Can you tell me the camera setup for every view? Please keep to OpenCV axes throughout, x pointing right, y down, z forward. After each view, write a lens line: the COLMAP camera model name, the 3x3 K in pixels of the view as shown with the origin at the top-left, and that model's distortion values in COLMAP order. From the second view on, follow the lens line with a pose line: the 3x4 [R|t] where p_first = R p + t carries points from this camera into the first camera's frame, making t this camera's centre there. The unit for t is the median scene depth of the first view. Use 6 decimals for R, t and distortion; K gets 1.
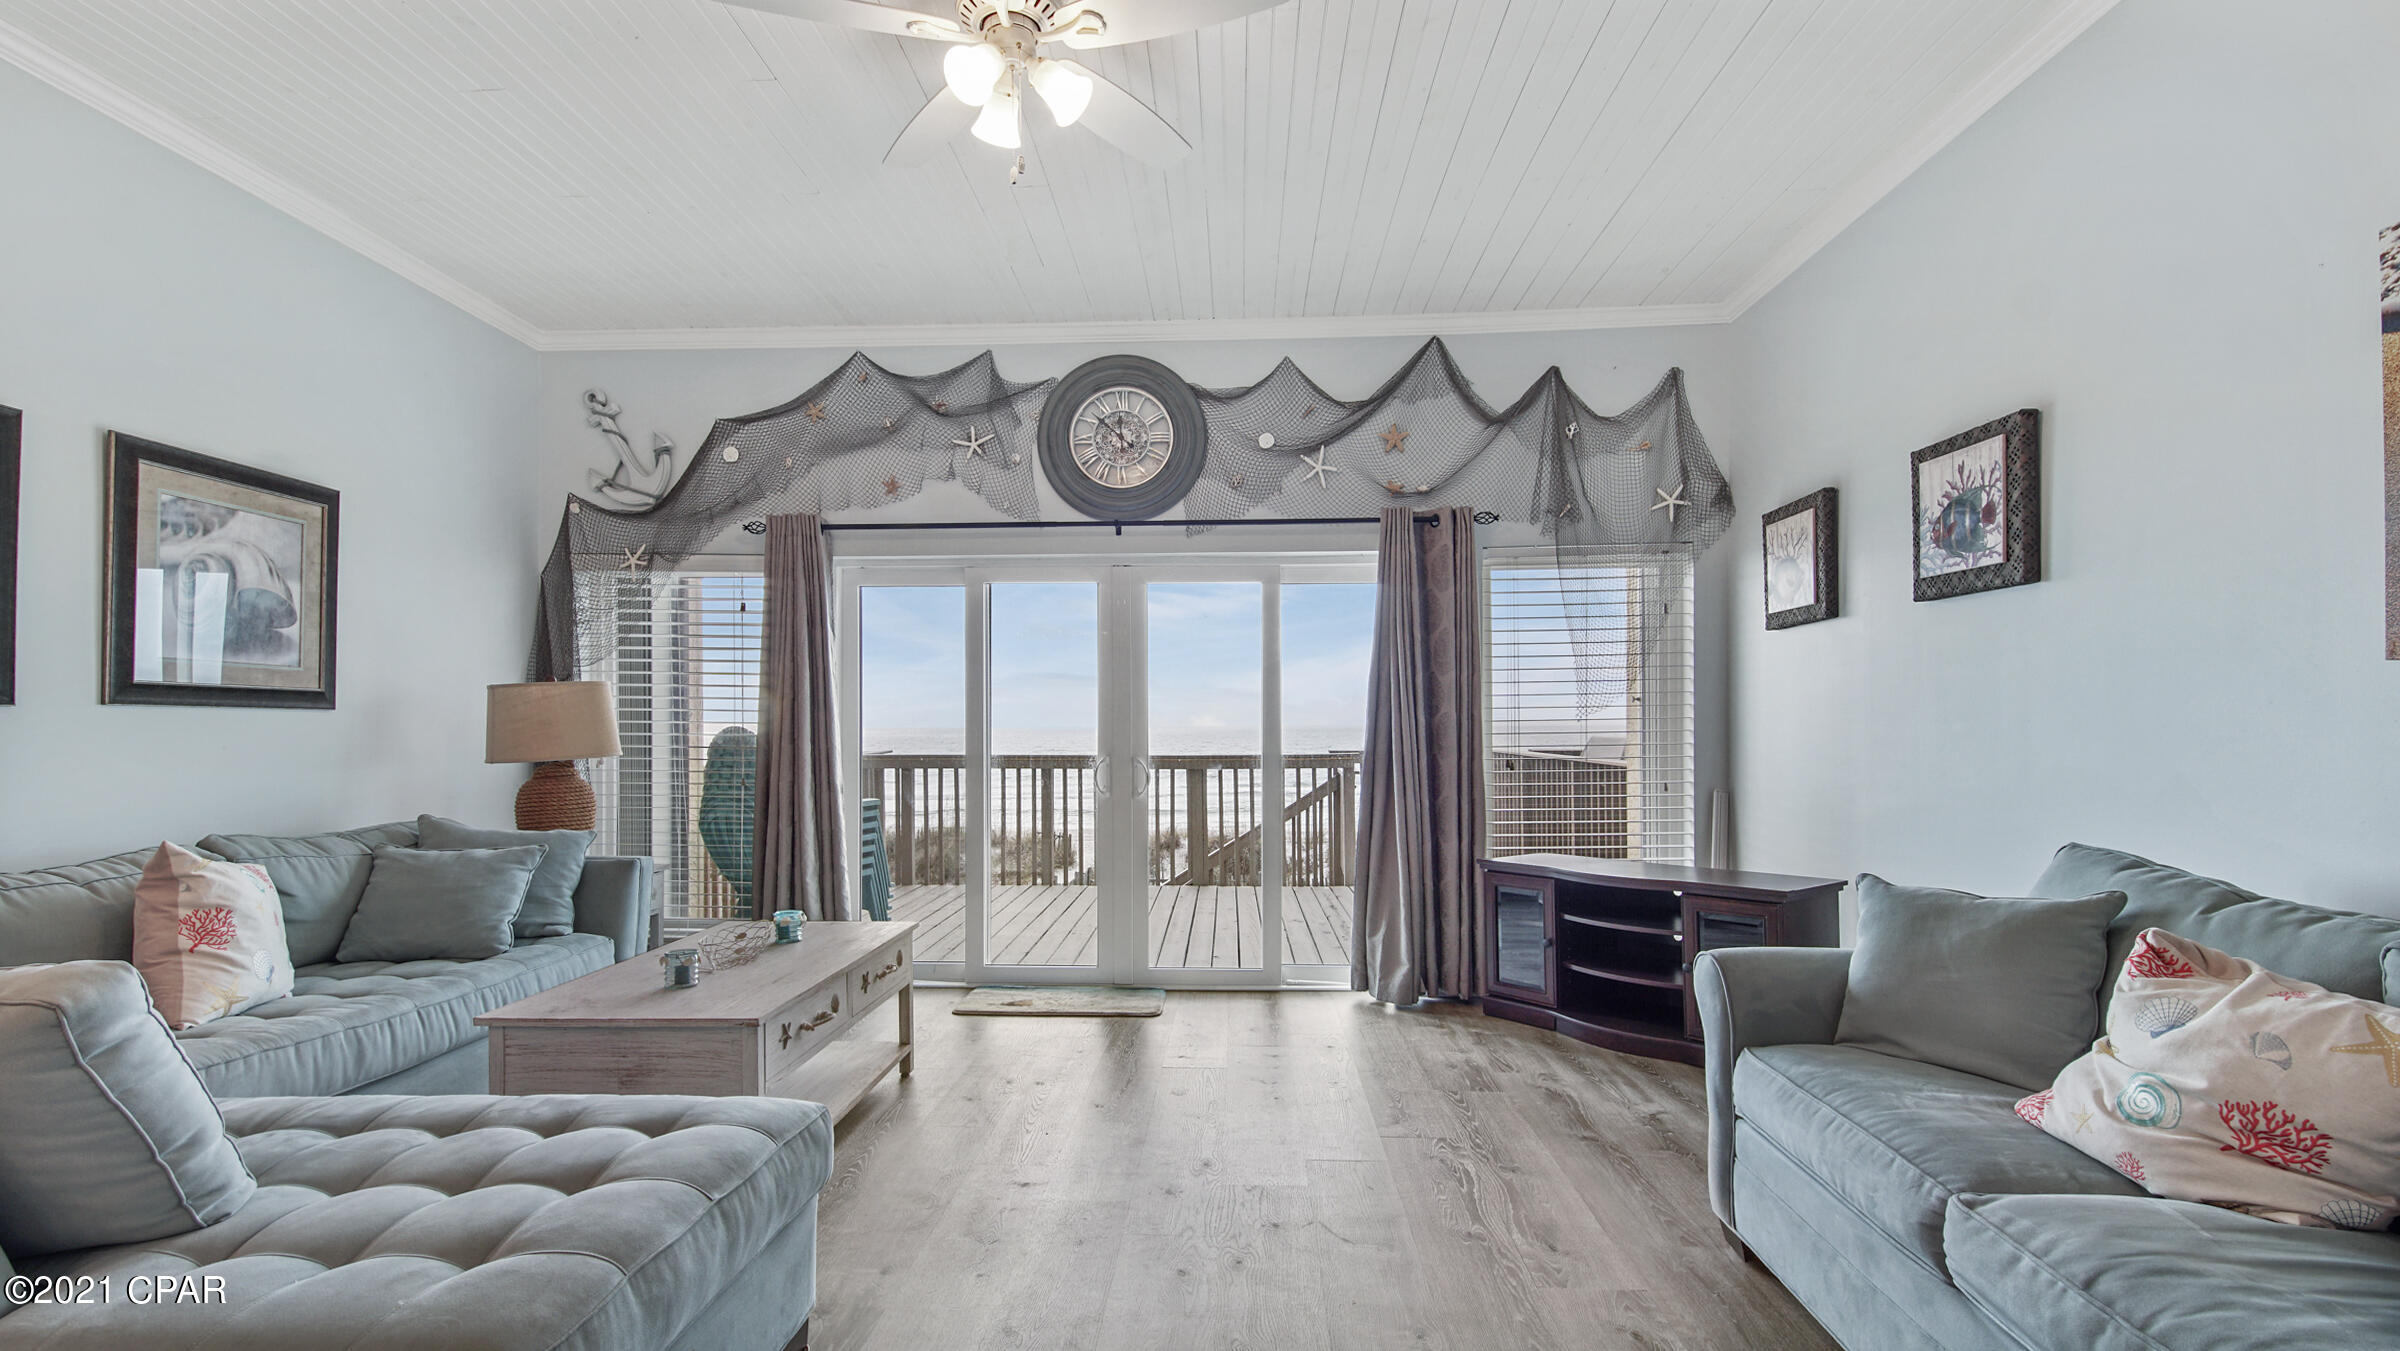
lens RADIAL K [[997.4, 0, 1257.8], [0, 997.4, 721.3], [0, 0, 1]] dist [0.022465, -0.000175]
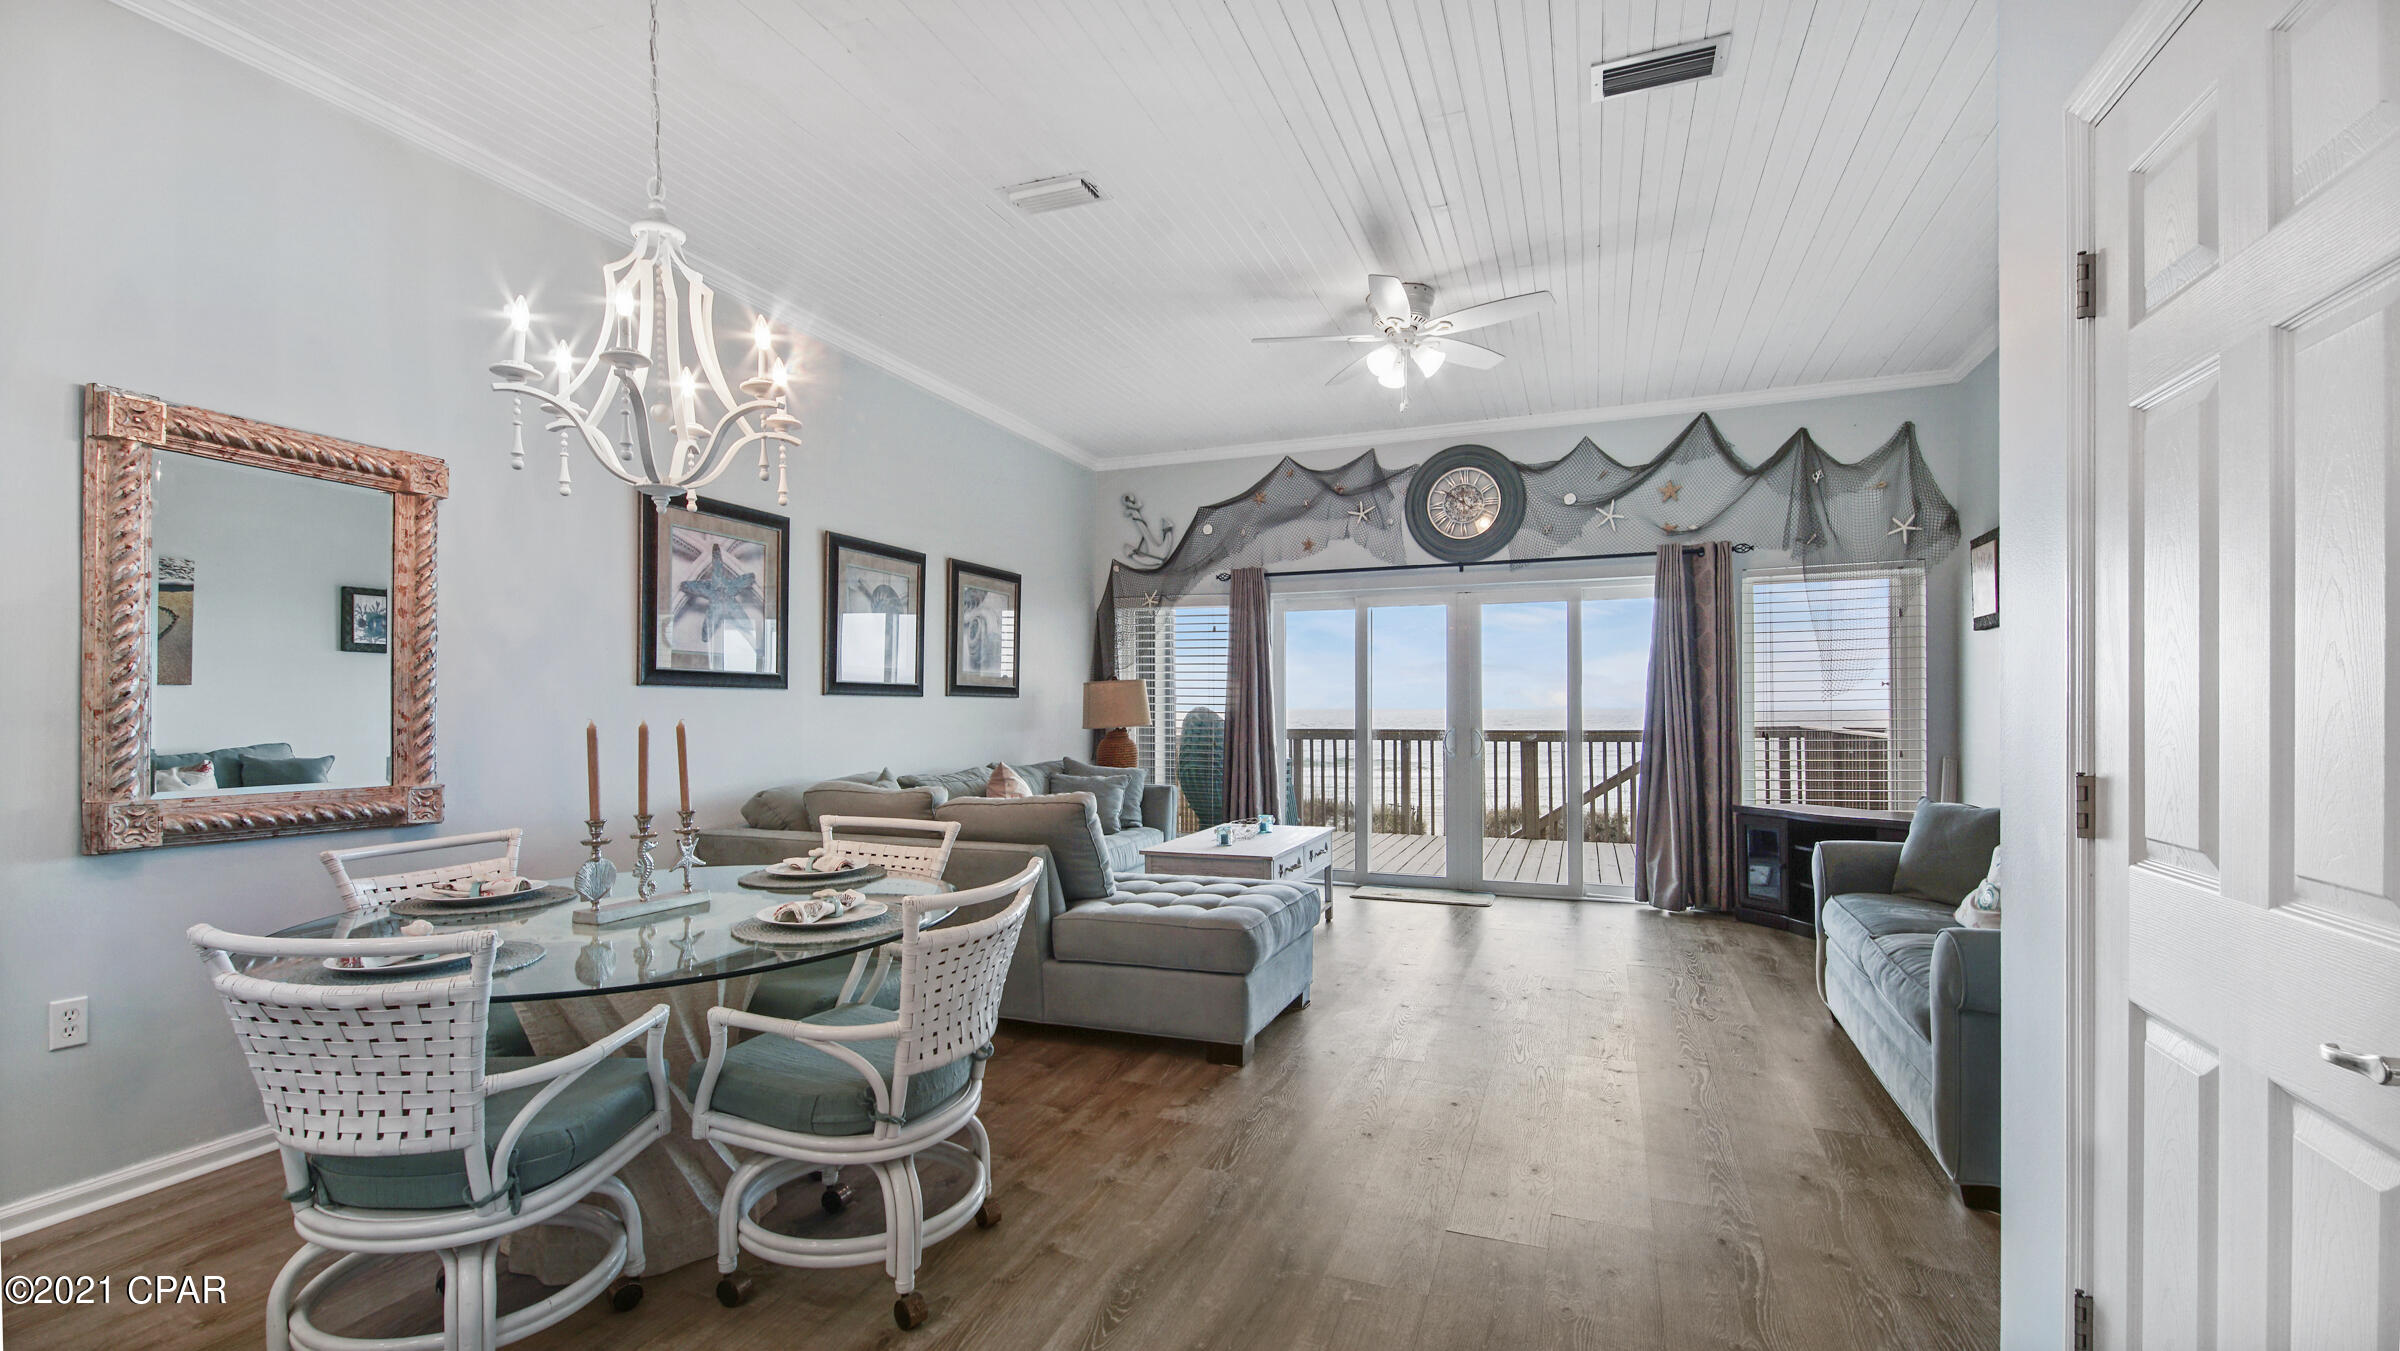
lens RADIAL K [[997.4, 0, 1257.8], [0, 997.4, 721.3], [0, 0, 1]] dist [0.022465, -0.000175]
pose [[0.940608, 0.004225, -0.339468, 0.073101], [0.002701, 0.999798, 0.019929, -0.002701], [0.339483, -0.019662, 0.940407, -0.449428]]
